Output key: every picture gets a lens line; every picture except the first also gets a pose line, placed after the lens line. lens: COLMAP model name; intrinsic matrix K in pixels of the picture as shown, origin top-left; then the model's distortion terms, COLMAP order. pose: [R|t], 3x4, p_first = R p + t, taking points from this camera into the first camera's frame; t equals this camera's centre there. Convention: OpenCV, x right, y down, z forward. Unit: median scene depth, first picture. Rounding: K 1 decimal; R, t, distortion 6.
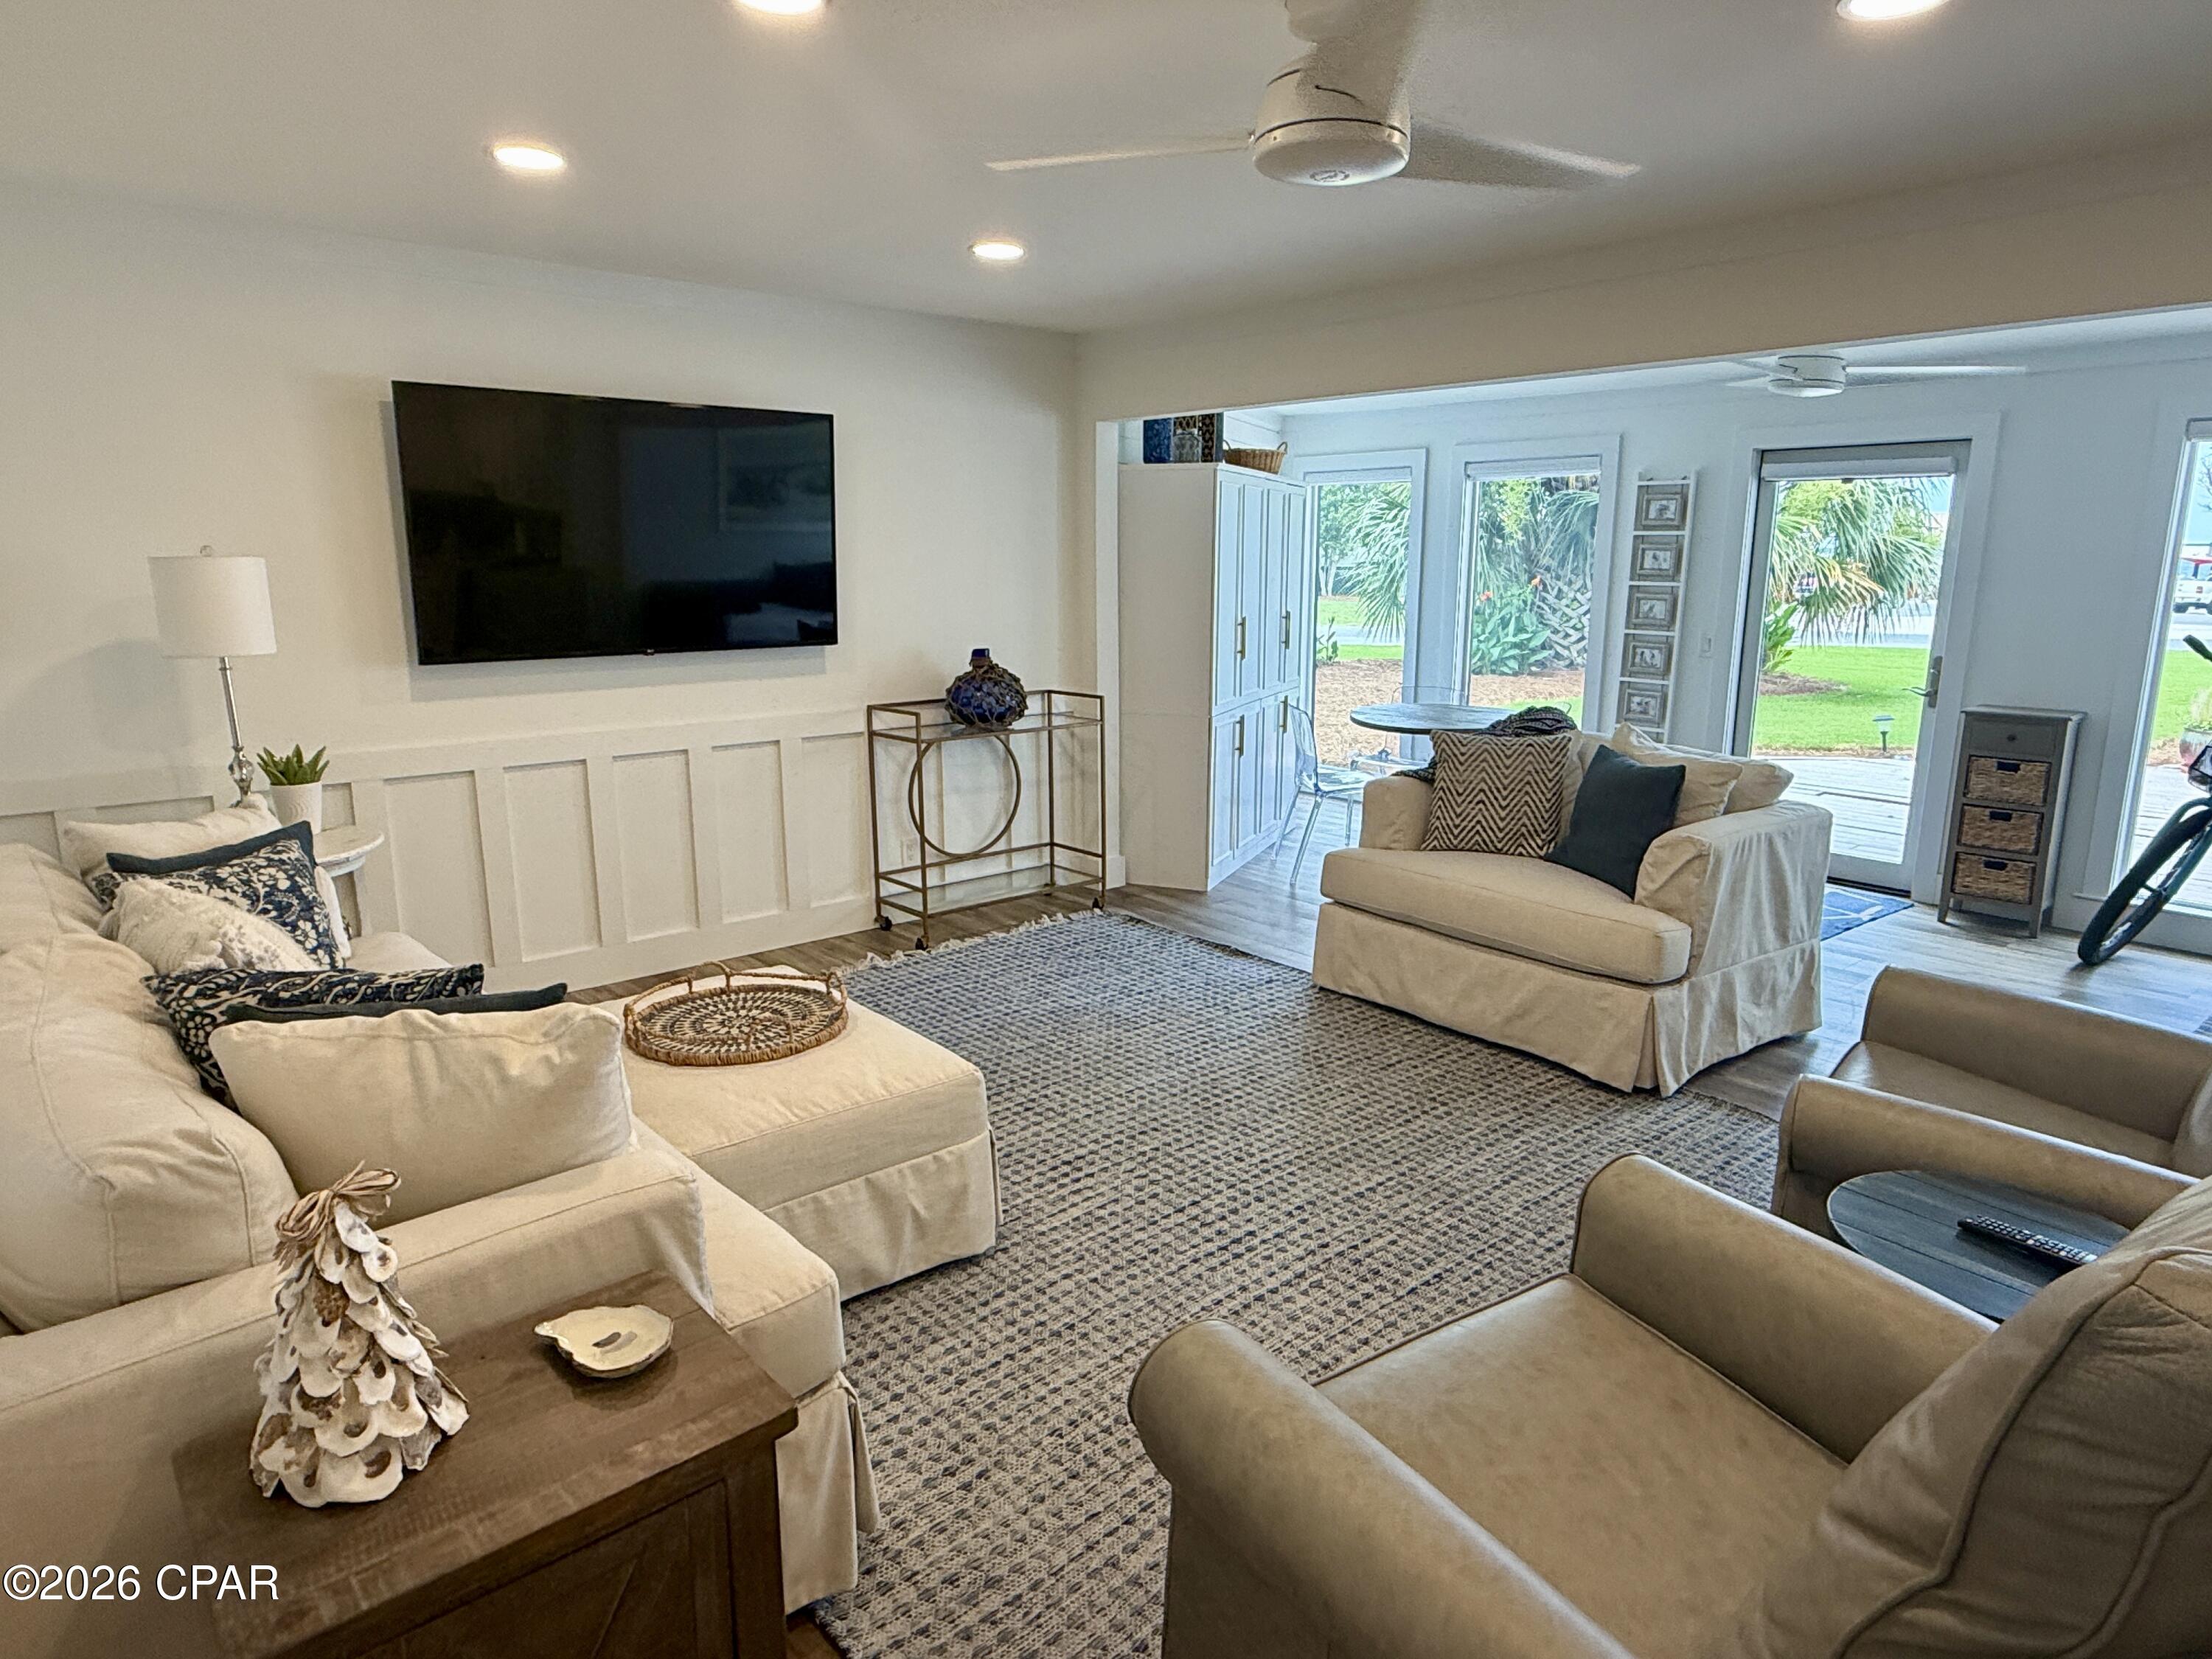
lens RADIAL K [[1310.5, 0, 1096.0], [0, 1310.5, 821.8], [0, 0, 1]] dist [-0.001133, 0.002129]
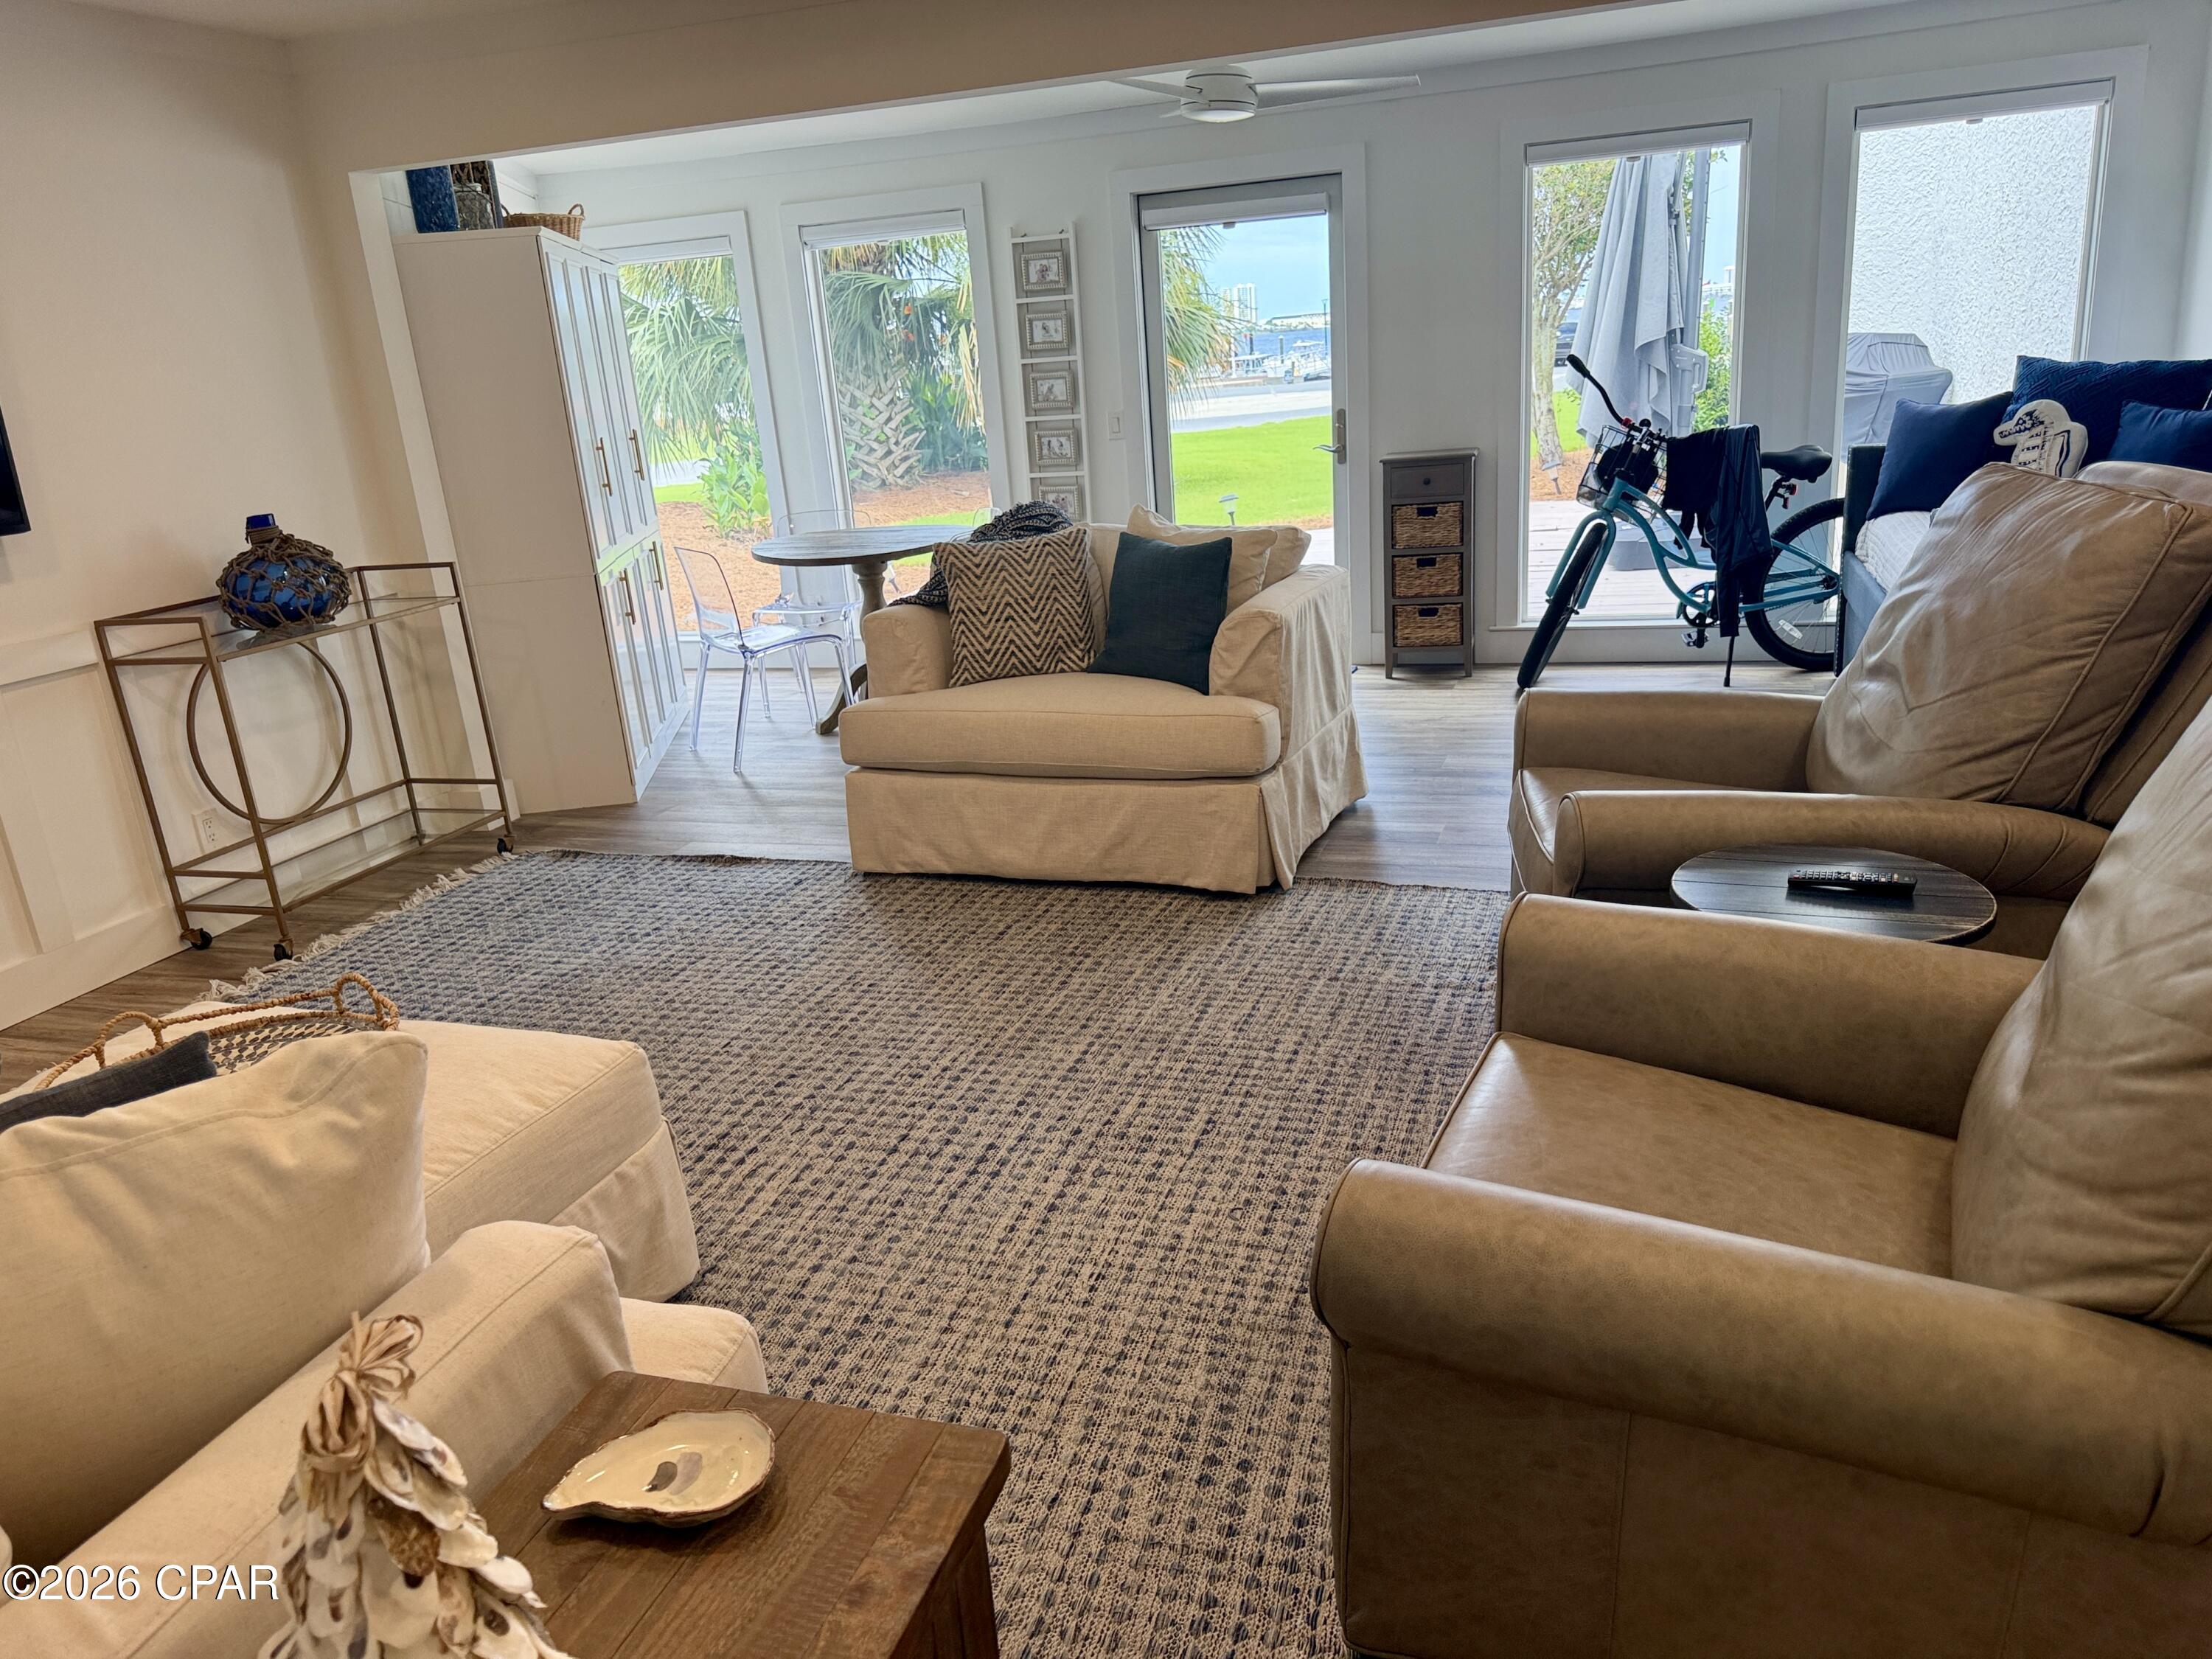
lens RADIAL K [[1568.9, 0, 1105.9], [0, 1568.9, 839.7], [0, 0, 1]] dist [0.075776, -0.082357]
pose [[0.855912, -0.217050, 0.469365, -0.194197], [0.177853, 0.975836, 0.126936, 0.009078], [-0.485574, -0.025168, 0.873833, 0.080975]]
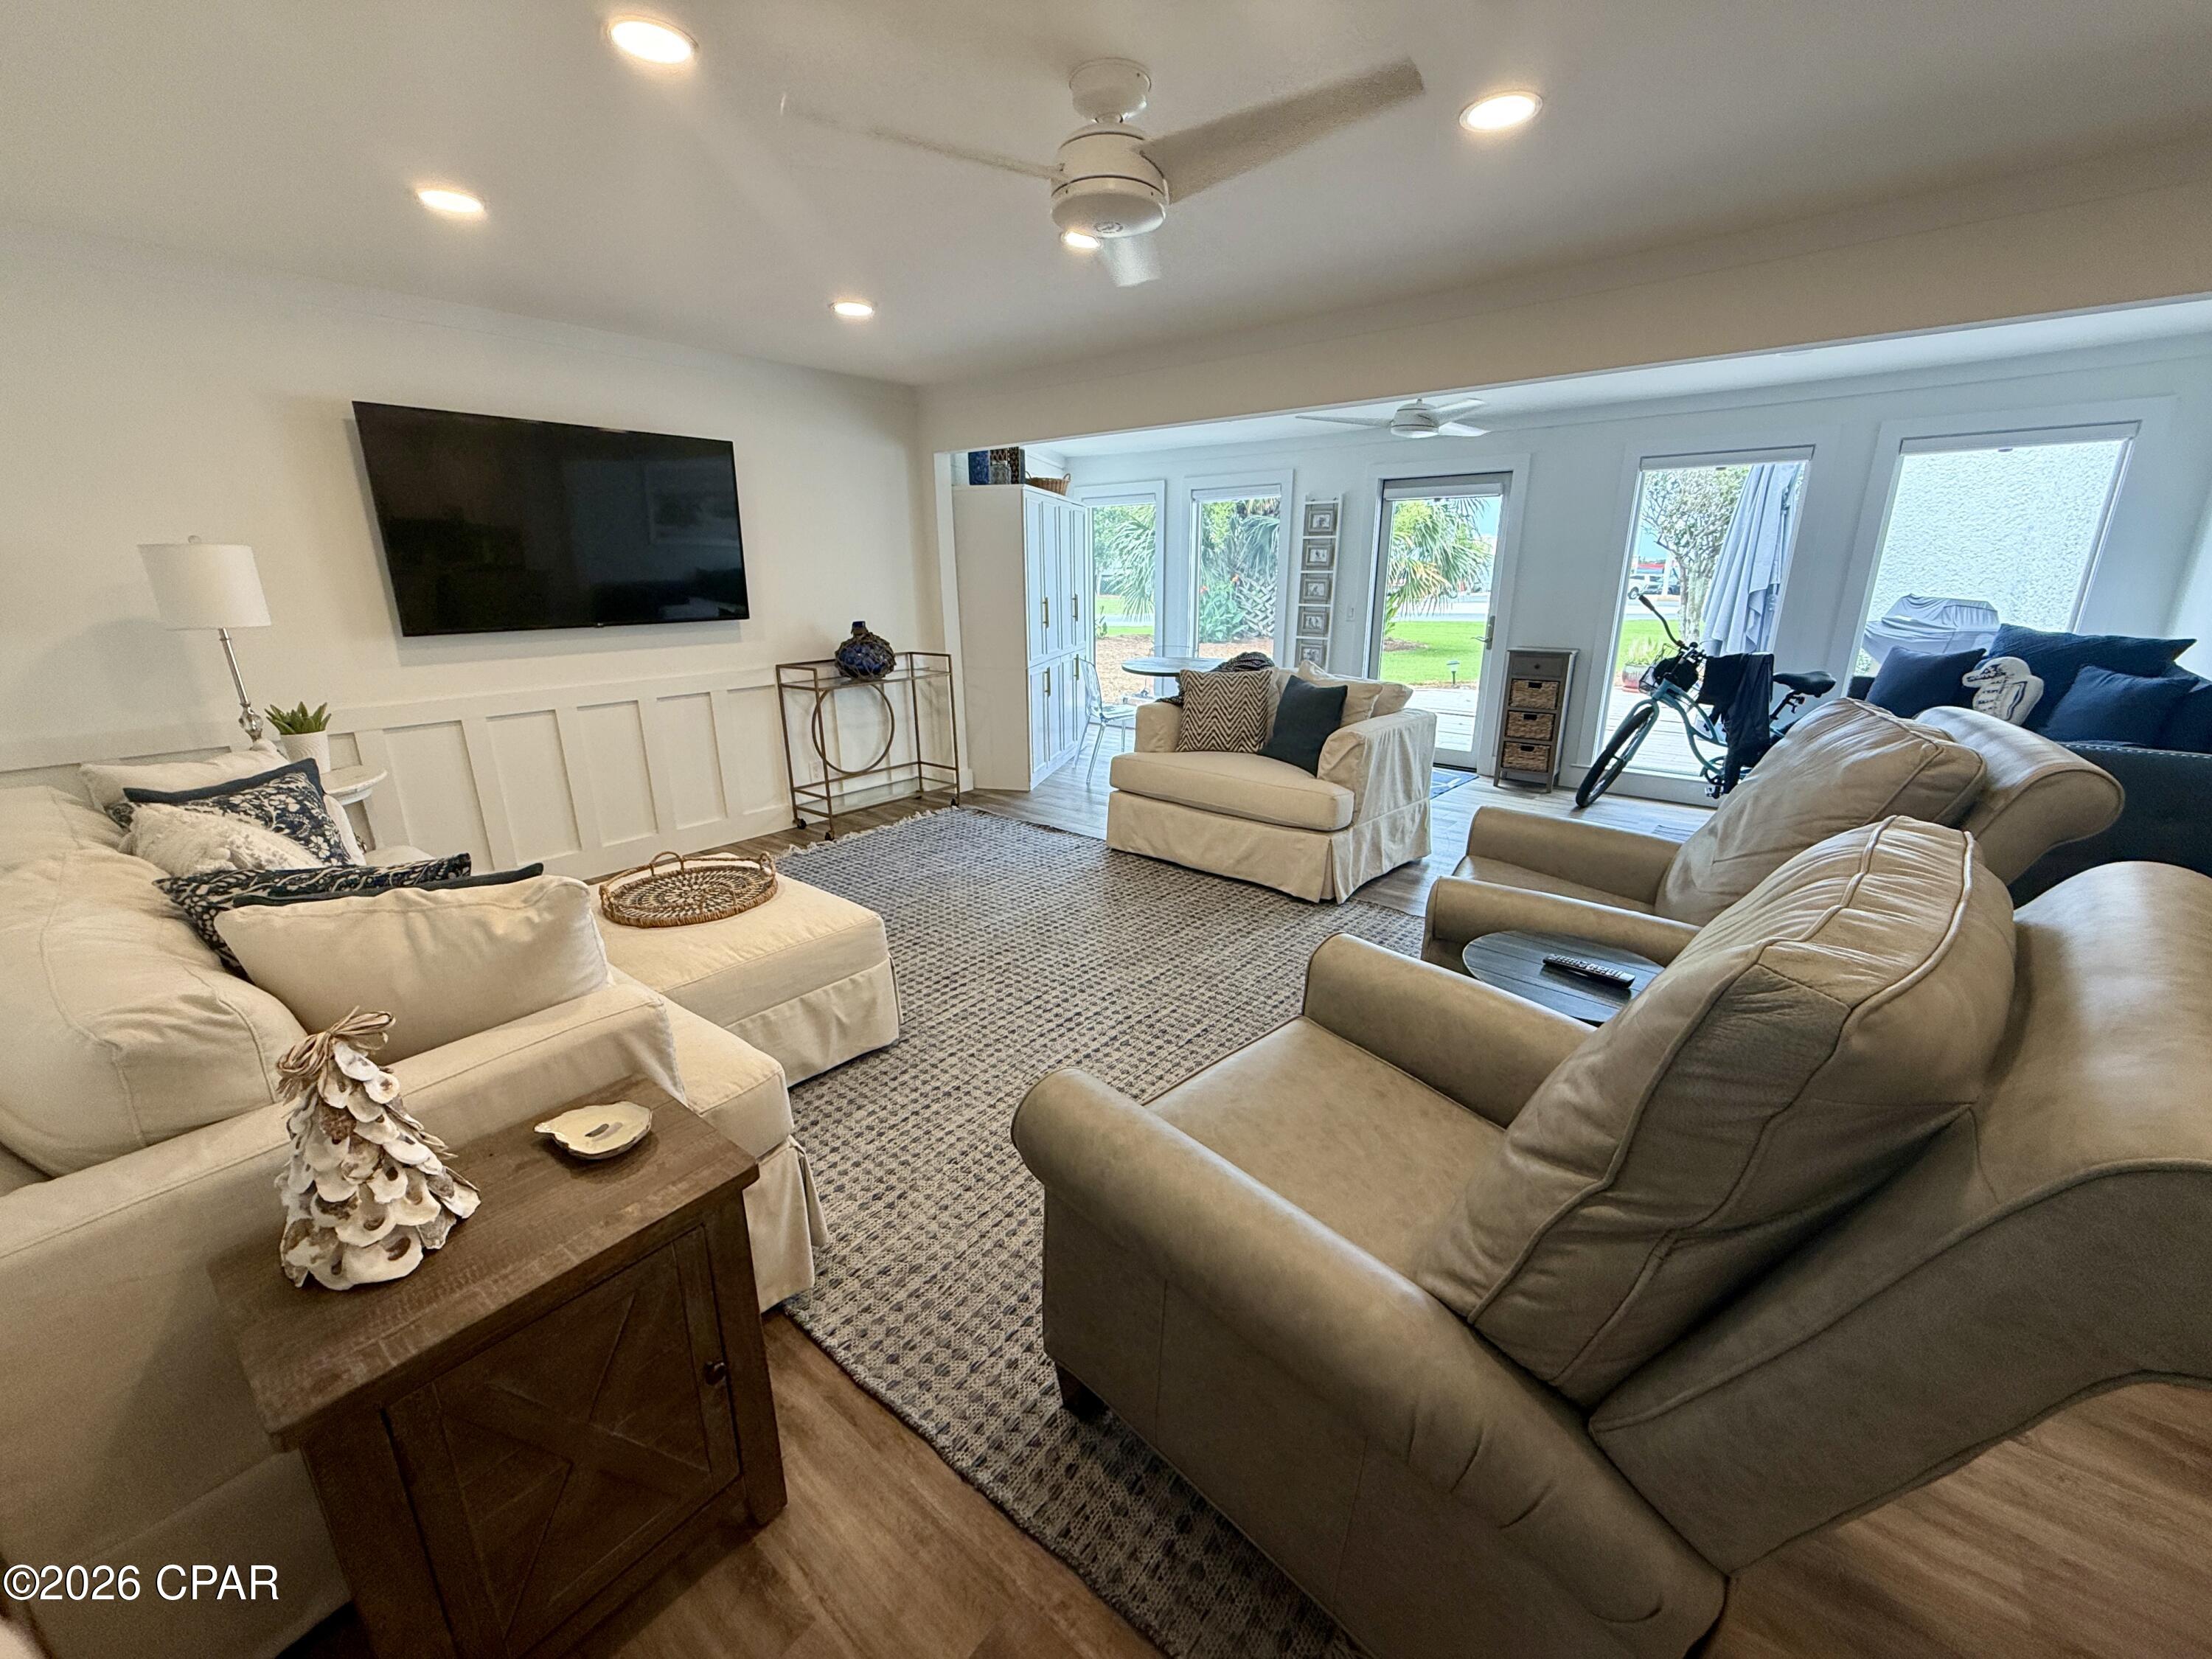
lens RADIAL K [[882.9, 0, 1090.9], [0, 882.9, 830.9], [0, 0, 1]] dist [0.002813, -0.001246]
pose [[0.985964, -0.056442, 0.157128, -0.008011], [0.042637, 0.995039, 0.089882, 0.020042], [-0.161421, -0.081921, 0.983480, 0.041945]]
